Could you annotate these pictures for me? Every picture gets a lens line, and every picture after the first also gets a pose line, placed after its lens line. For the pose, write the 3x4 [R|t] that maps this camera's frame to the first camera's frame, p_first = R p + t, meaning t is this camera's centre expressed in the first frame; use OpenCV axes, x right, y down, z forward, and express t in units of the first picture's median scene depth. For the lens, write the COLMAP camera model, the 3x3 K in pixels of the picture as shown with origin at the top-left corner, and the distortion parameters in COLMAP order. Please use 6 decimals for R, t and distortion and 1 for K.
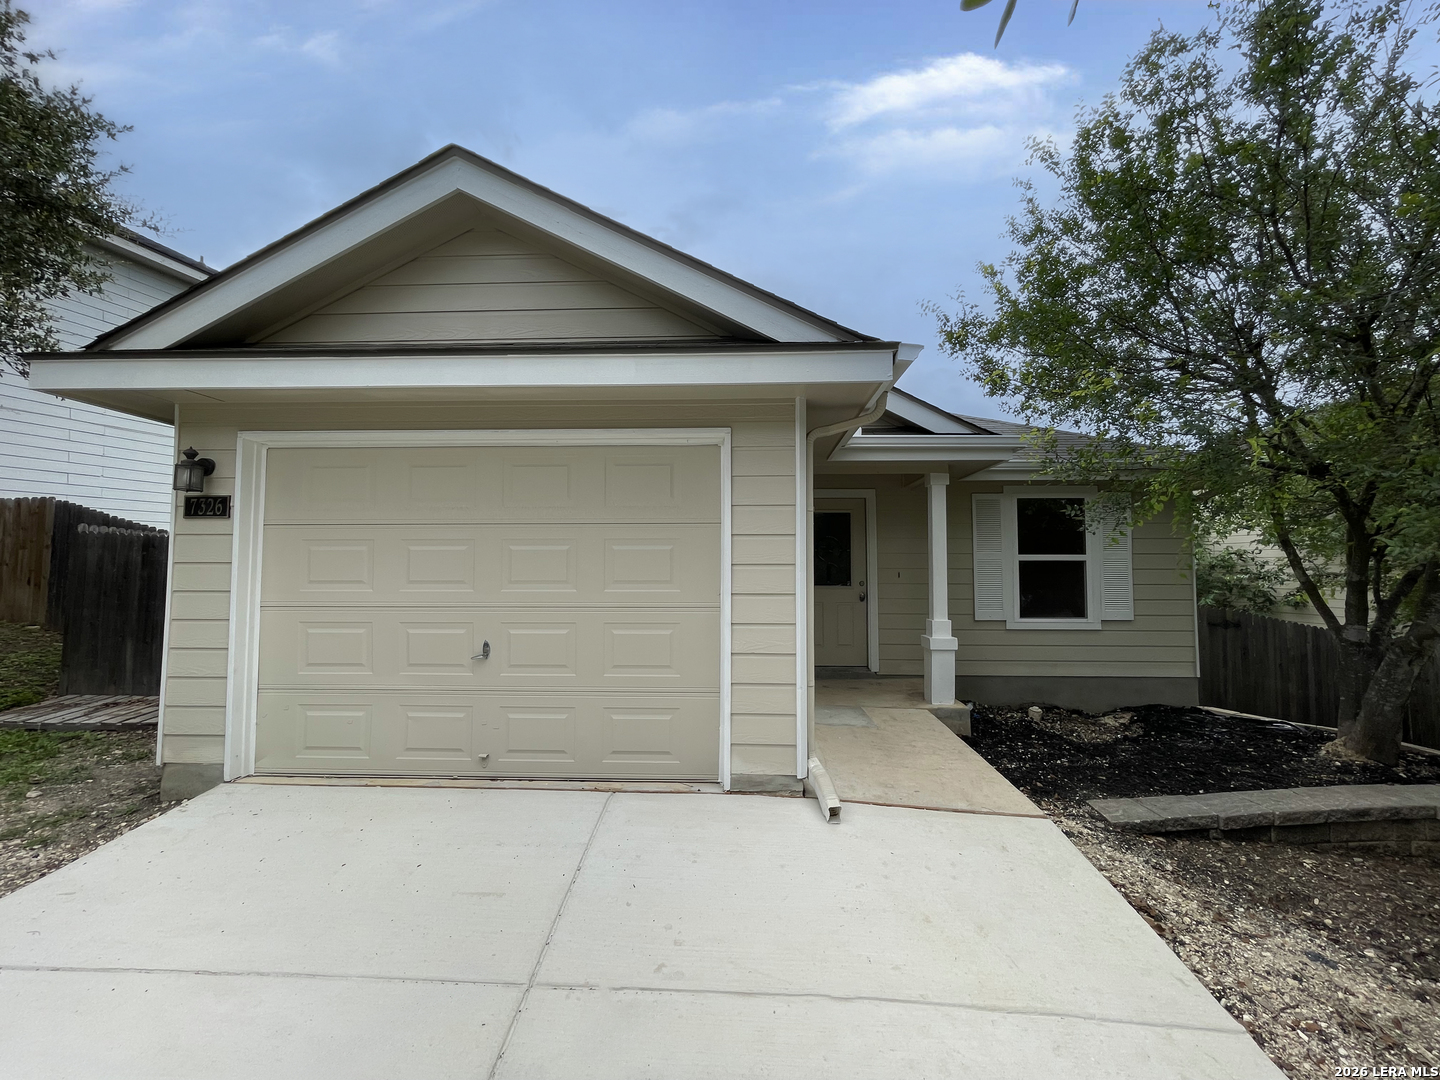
lens RADIAL K [[586.2, 0, 724.8], [0, 586.2, 540.7], [0, 0, 1]] dist [-0.003434, -0.000122]
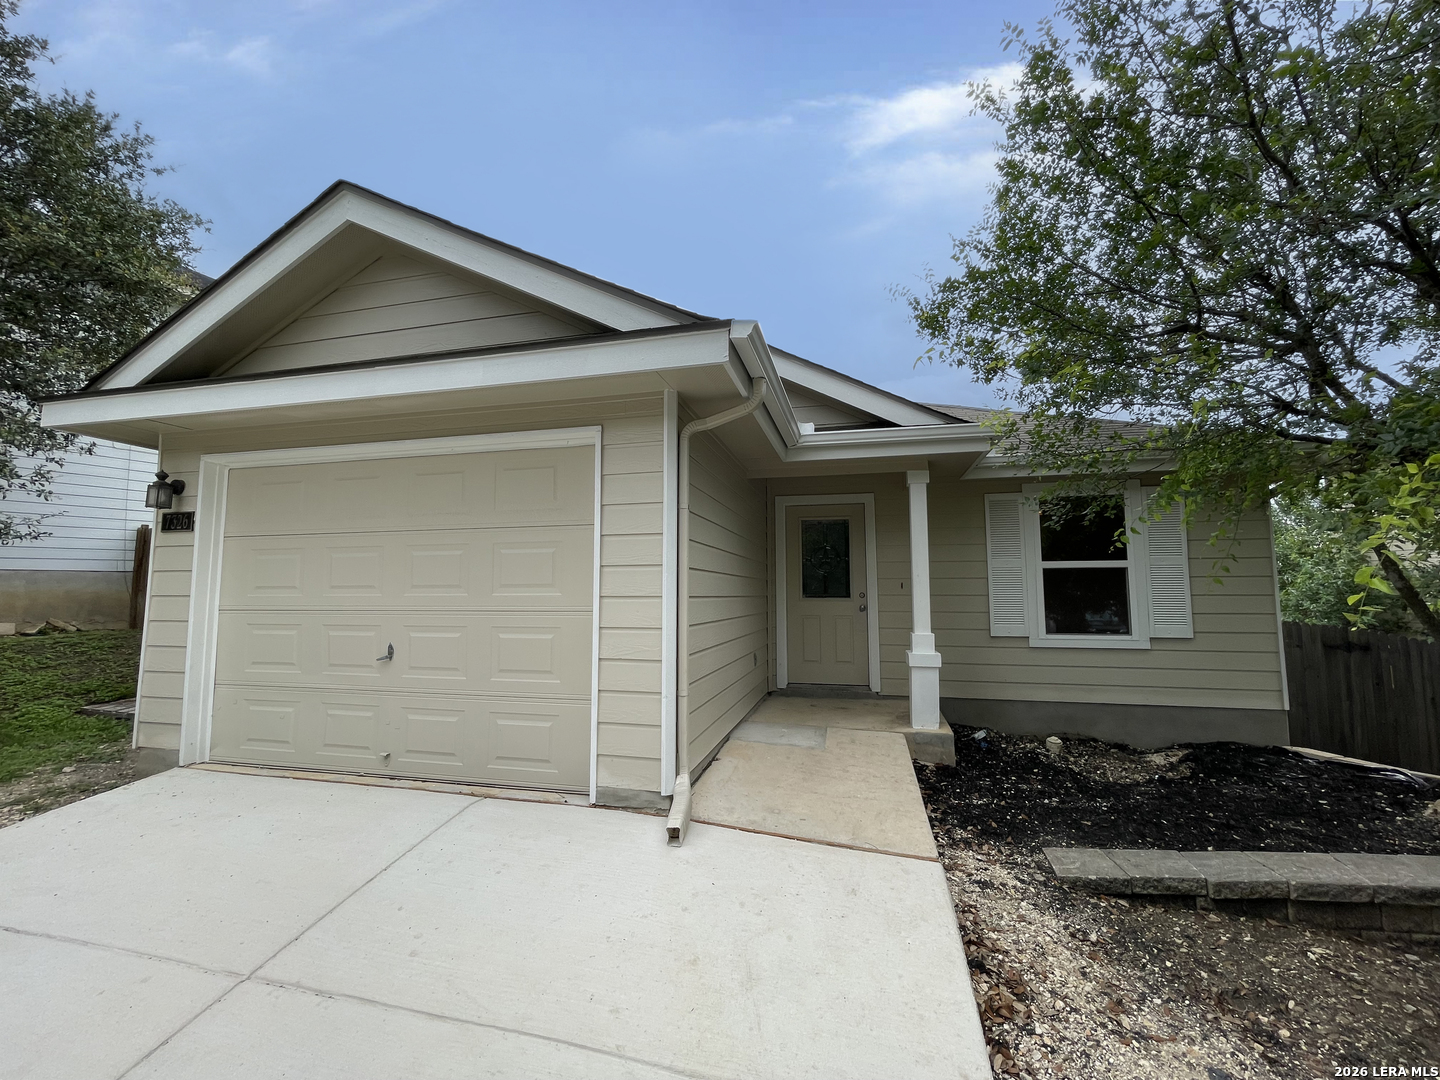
lens RADIAL K [[586.2, 0, 722.3], [0, 586.2, 541.8], [0, 0, 1]] dist [-0.003434, -0.000122]
pose [[0.980532, -0.020830, -0.195252, 0.365554], [0.013808, 0.999210, -0.037254, 0.036319], [0.195874, 0.033832, 0.980045, 0.085892]]
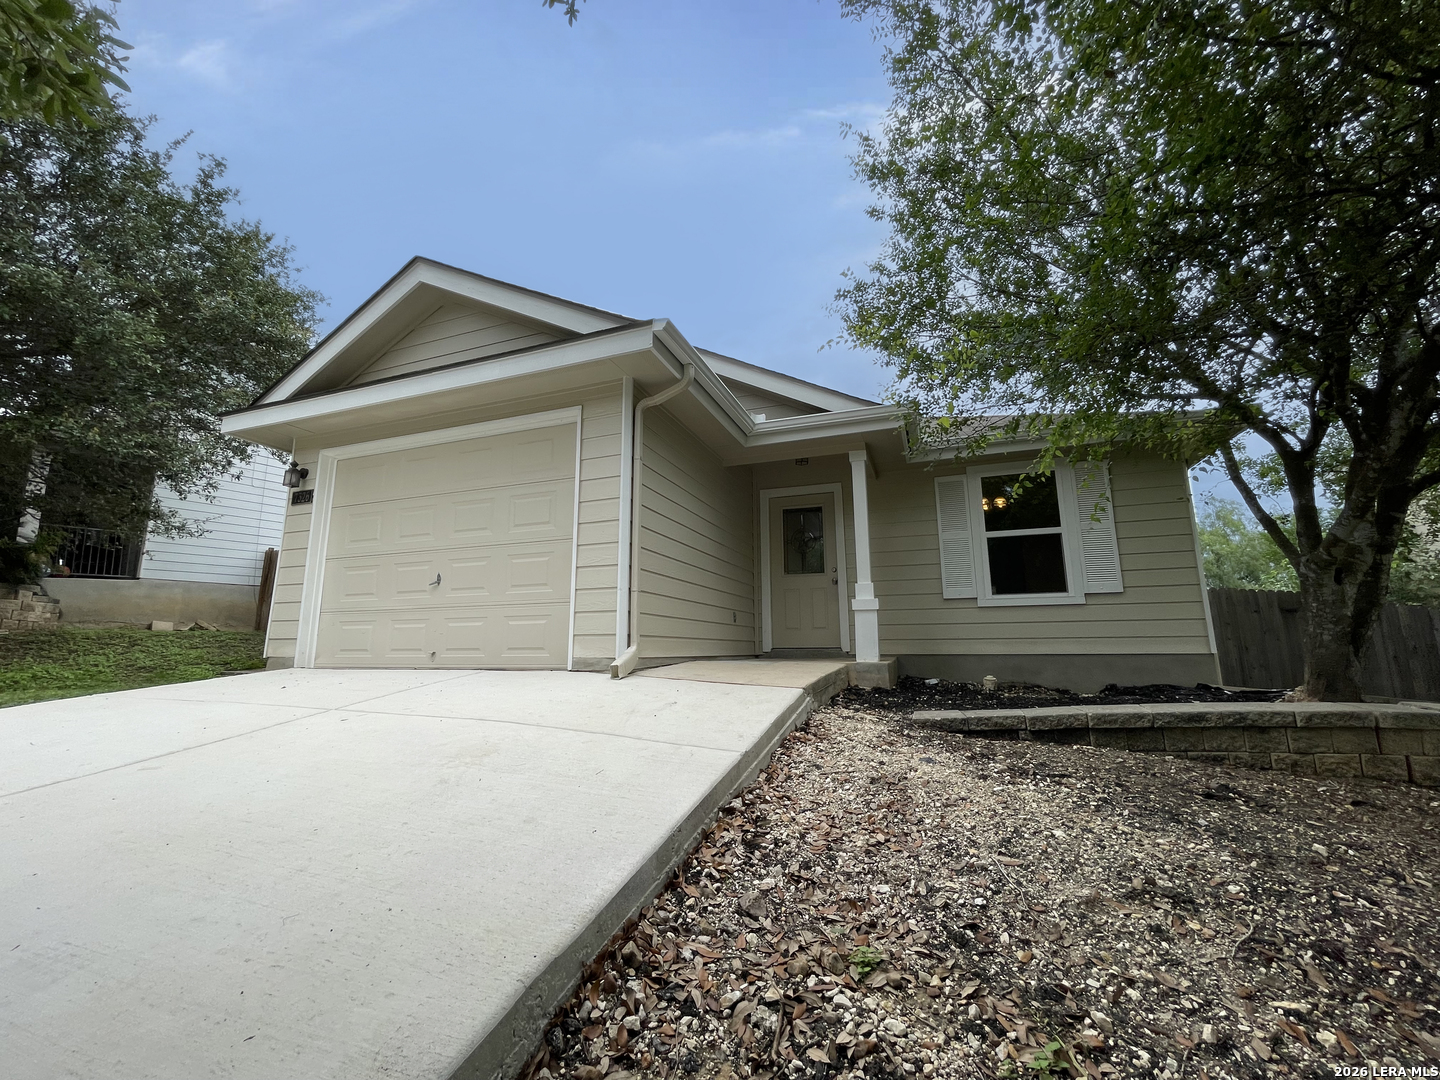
lens RADIAL K [[586.2, 0, 720.6], [0, 586.2, 541.0], [0, 0, 1]] dist [-0.003434, -0.000122]
pose [[0.950877, -0.063810, -0.302923, 0.666365], [0.023119, 0.990431, -0.136059, 0.294992], [0.308706, 0.122372, 0.943253, -0.147064]]
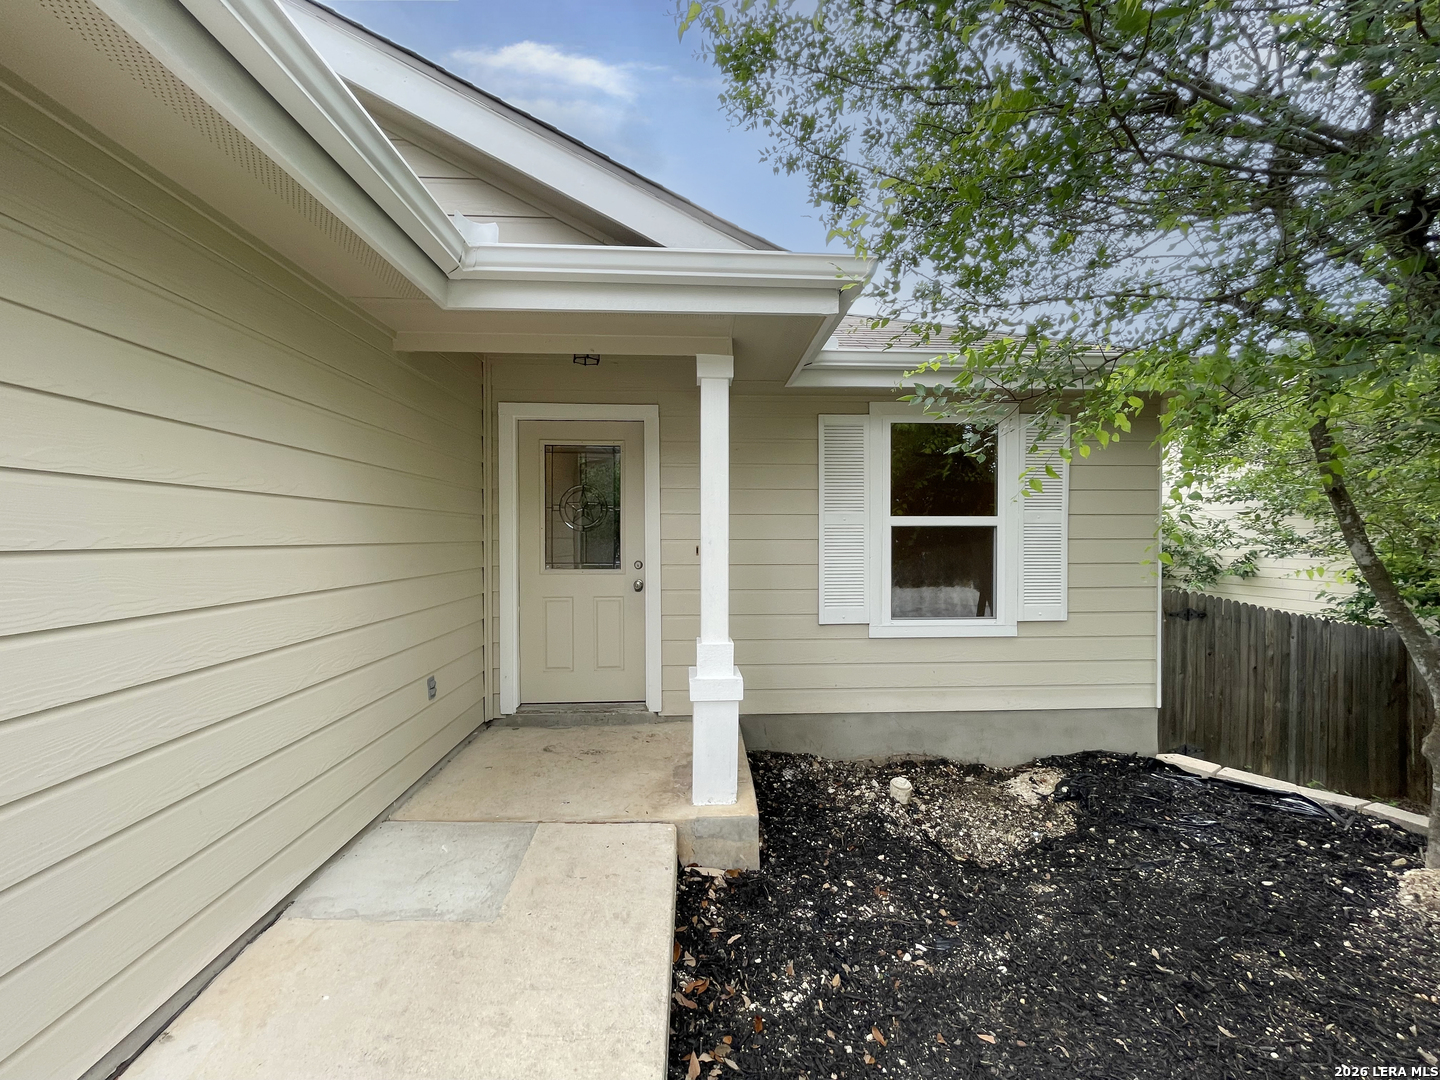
lens RADIAL K [[586.2, 0, 726.7], [0, 586.2, 538.7], [0, 0, 1]] dist [-0.003434, -0.000122]
pose [[0.996231, -0.004245, 0.086638, 0.497935], [-0.001046, 0.998141, 0.060934, 0.018426], [-0.086735, -0.060795, 0.994375, 0.728862]]
